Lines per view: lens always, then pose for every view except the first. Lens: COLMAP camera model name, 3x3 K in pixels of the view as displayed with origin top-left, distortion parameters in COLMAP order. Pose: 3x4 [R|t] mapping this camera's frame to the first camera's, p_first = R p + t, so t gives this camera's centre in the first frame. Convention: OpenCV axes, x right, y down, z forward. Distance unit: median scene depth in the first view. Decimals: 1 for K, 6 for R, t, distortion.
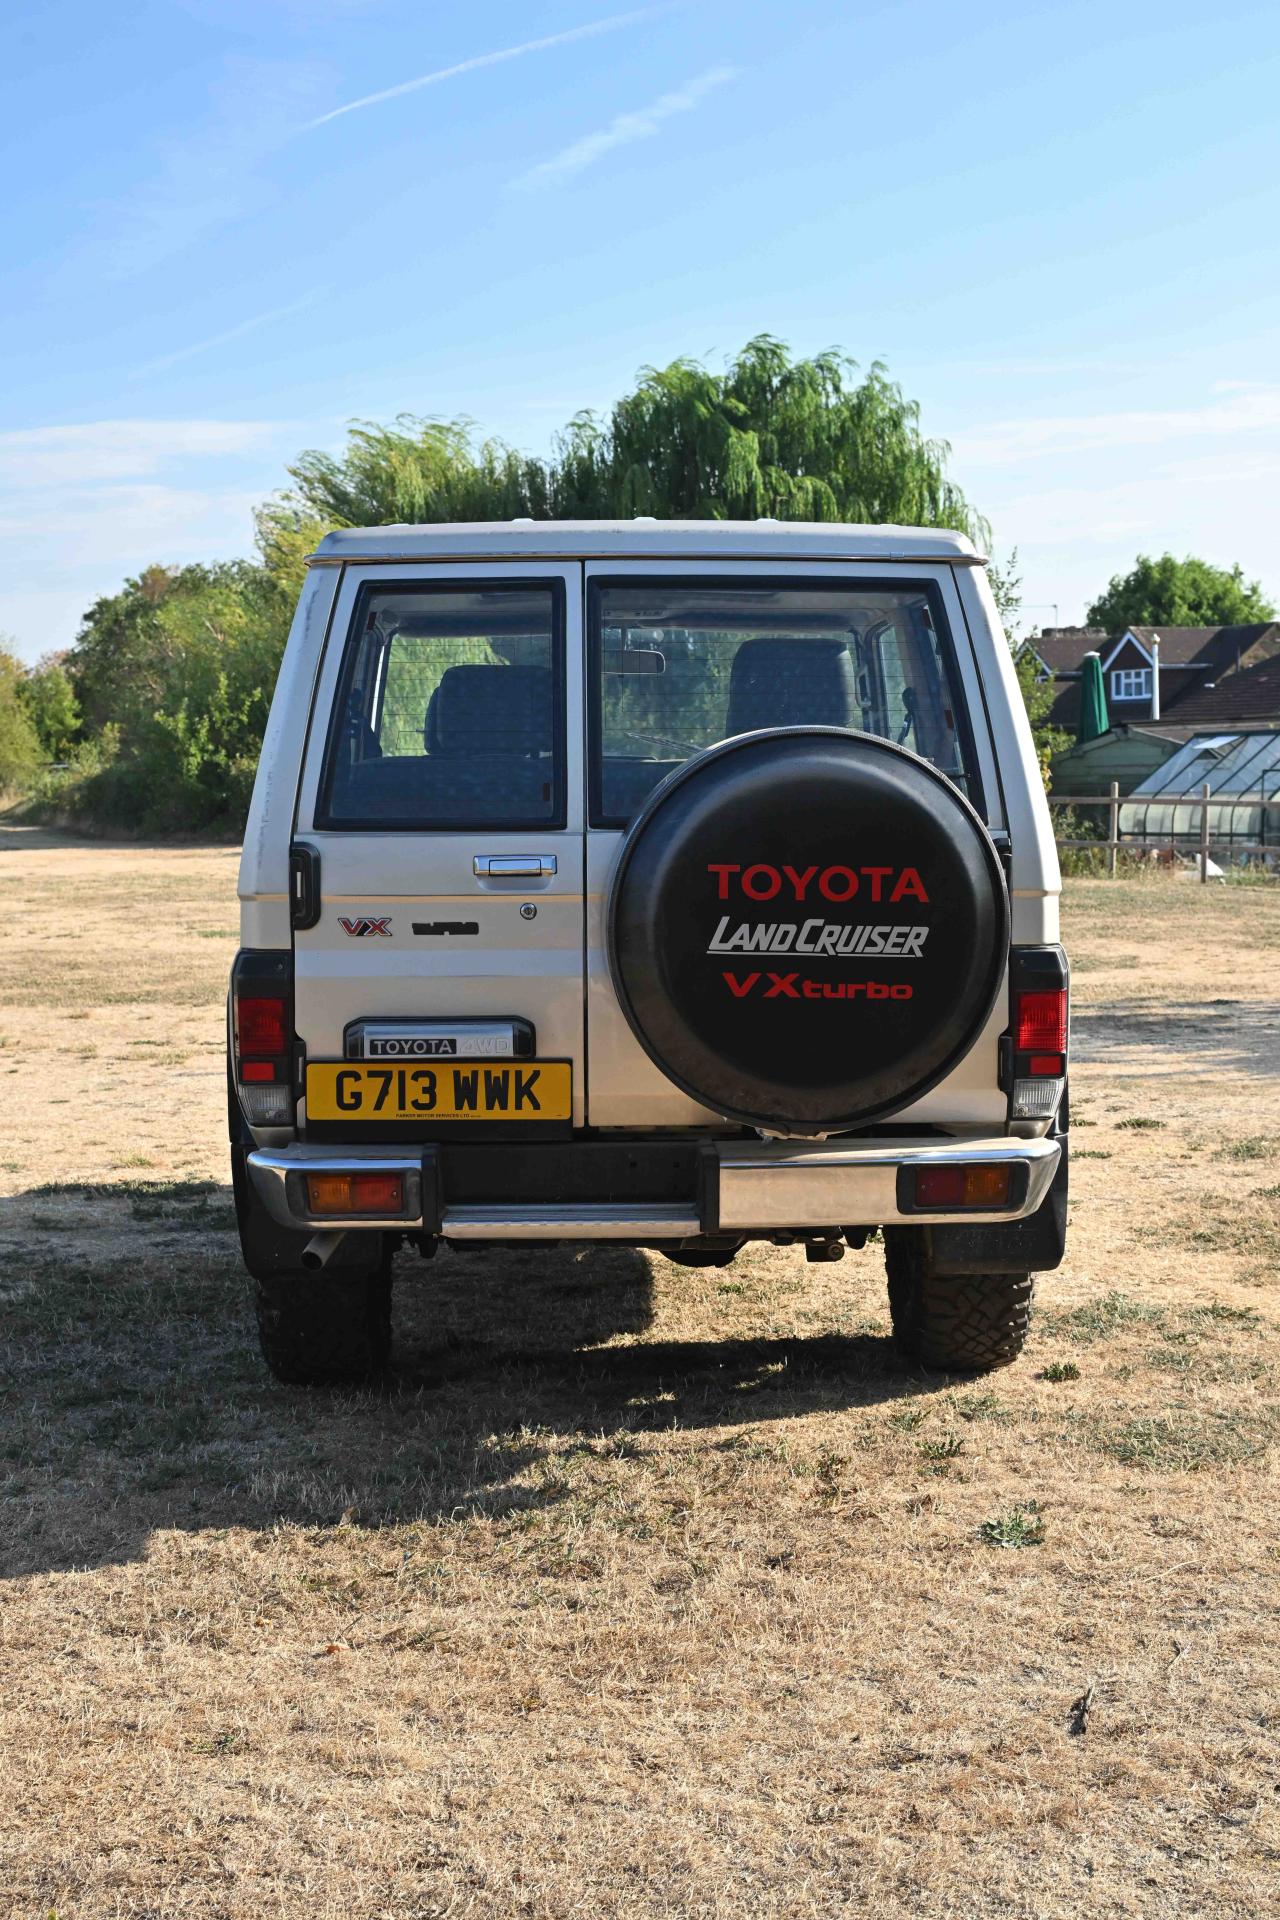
lens RADIAL K [[2802.6, 0, 672.0], [0, 2802.6, 989.8], [0, 0, 1]] dist [-0.008895, -0.016311]
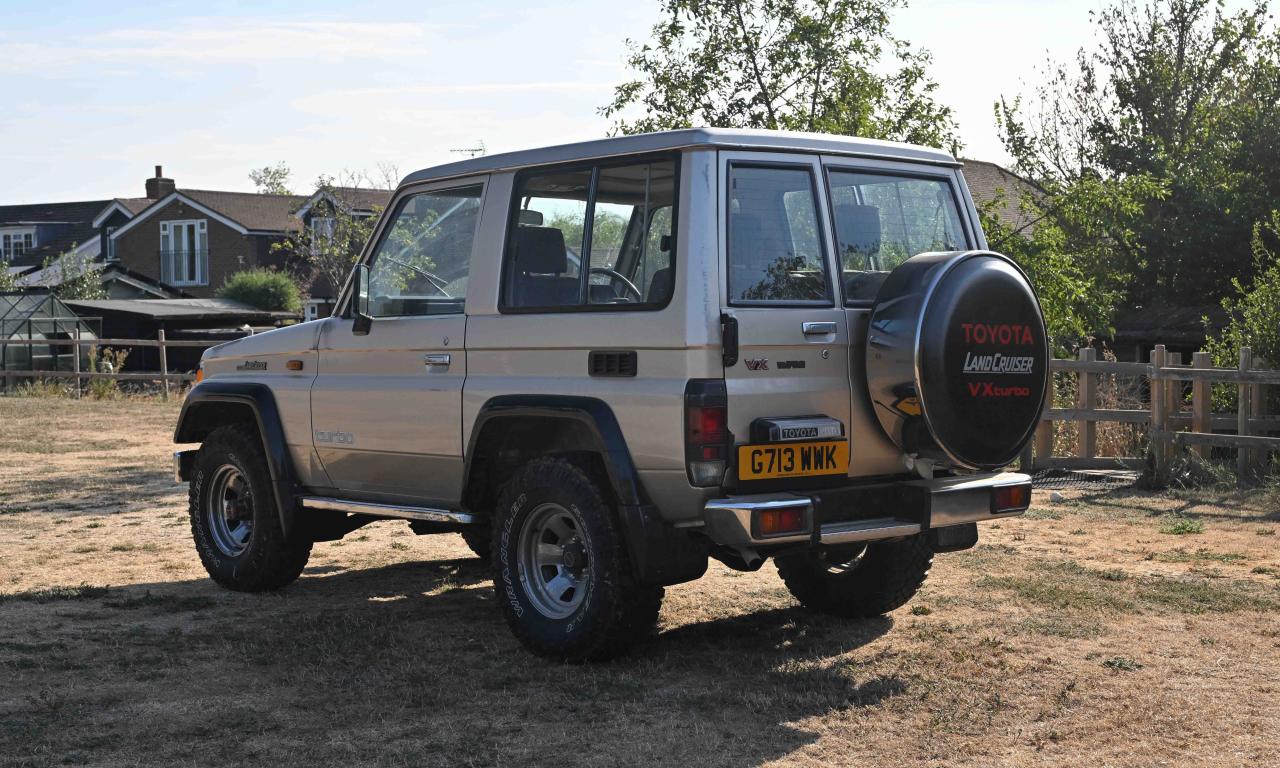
lens RADIAL K [[1939.4, 0, 640.0], [0, 1939.4, 384.0], [0, 0, 1]] dist [-0.006925, 0.047655]
pose [[0.780778, -0.018792, 0.624526, -0.889652], [0.050772, 0.998150, -0.033440, 0.024708], [-0.622742, 0.057818, 0.780288, 0.134804]]
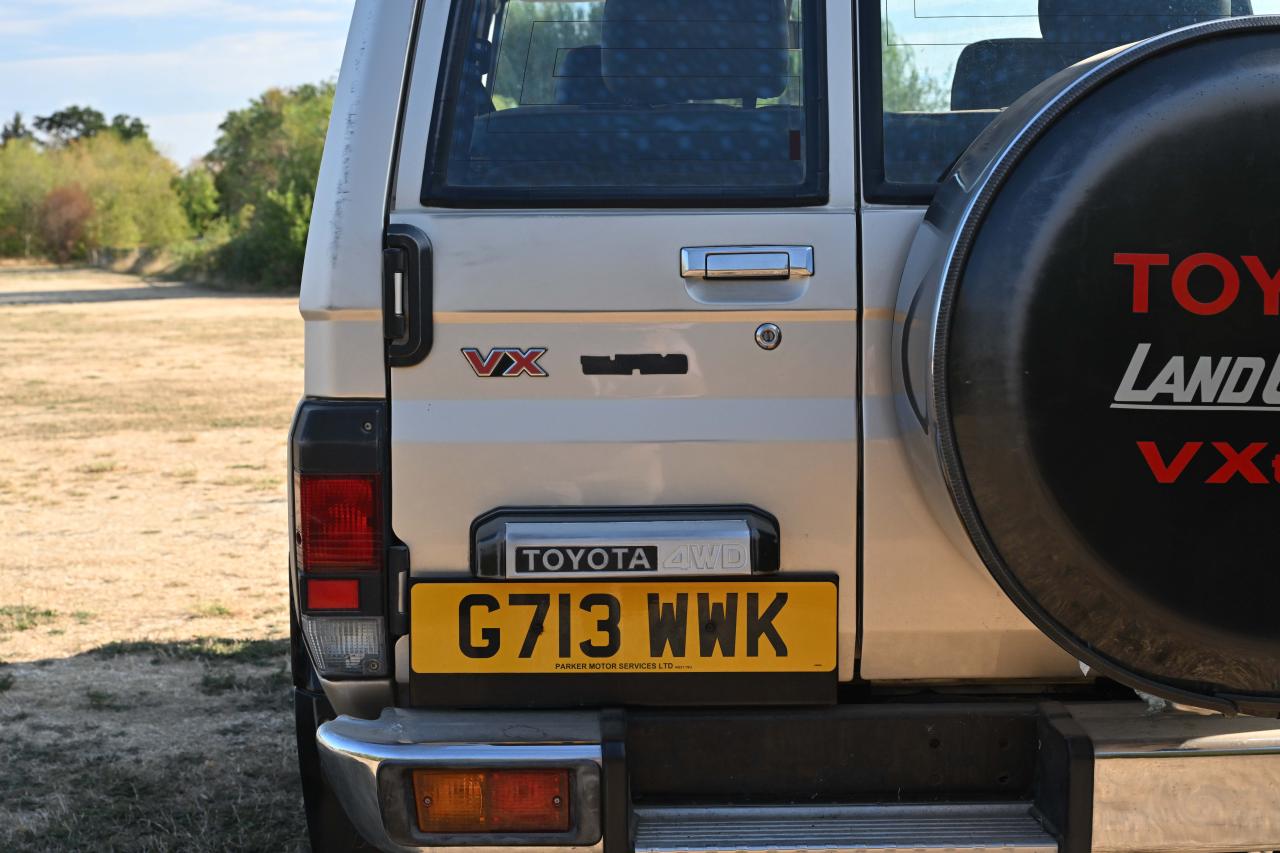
lens RADIAL K [[2024.1, 0, 640.0], [0, 2024.1, 426.5], [0, 0, 1]] dist [0.014896, 0.000663]
pose [[0.999985, -0.000860, -0.005401, -0.076998], [0.000920, 0.999938, 0.011066, -0.013019], [0.005391, -0.011070, 0.999924, 0.550866]]
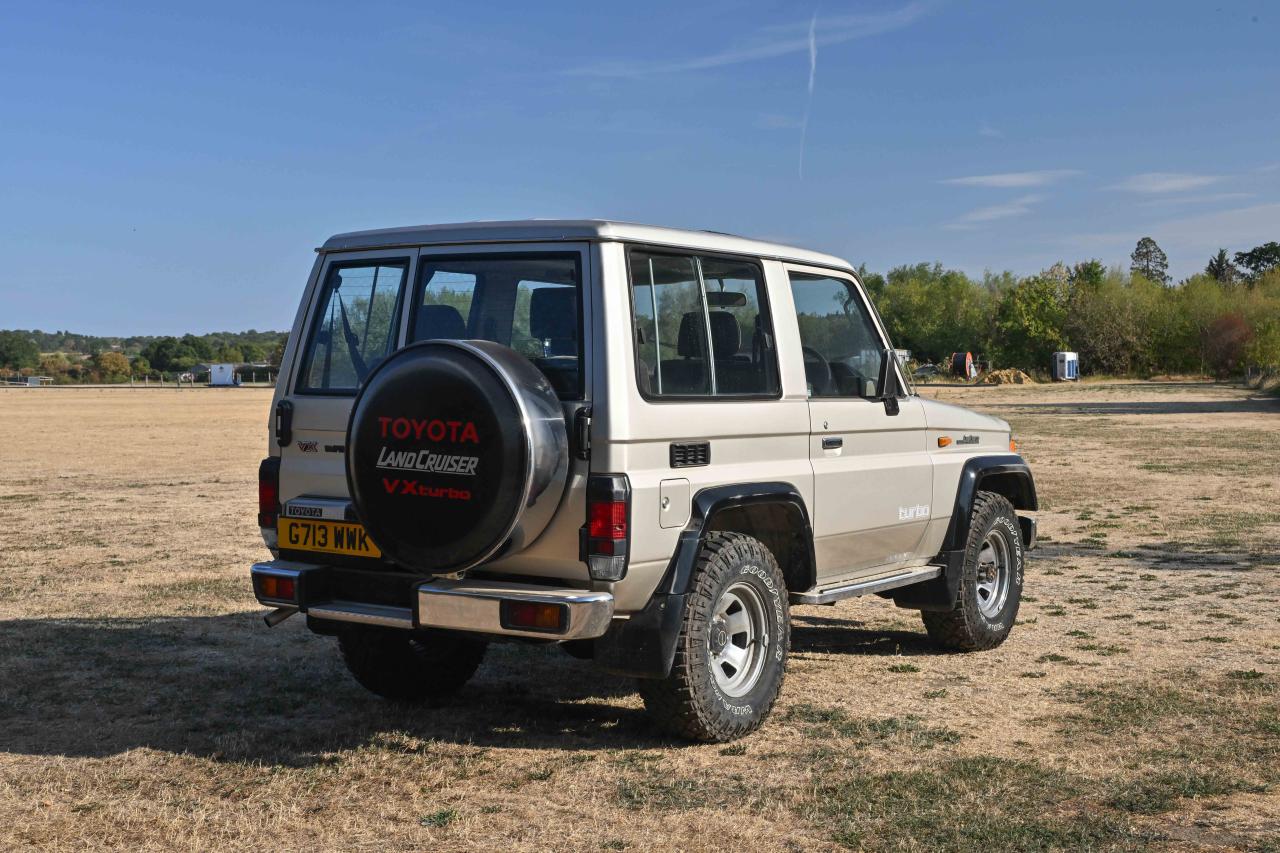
lens RADIAL K [[1752.4, 0, 640.0], [0, 1752.4, 426.5], [0, 0, 1]] dist [0.001560, 0.016814]
pose [[0.799578, 0.030715, -0.599776, 0.765289], [-0.054907, 0.998247, -0.022077, -0.022007], [0.598047, 0.050584, 0.799863, 0.197668]]
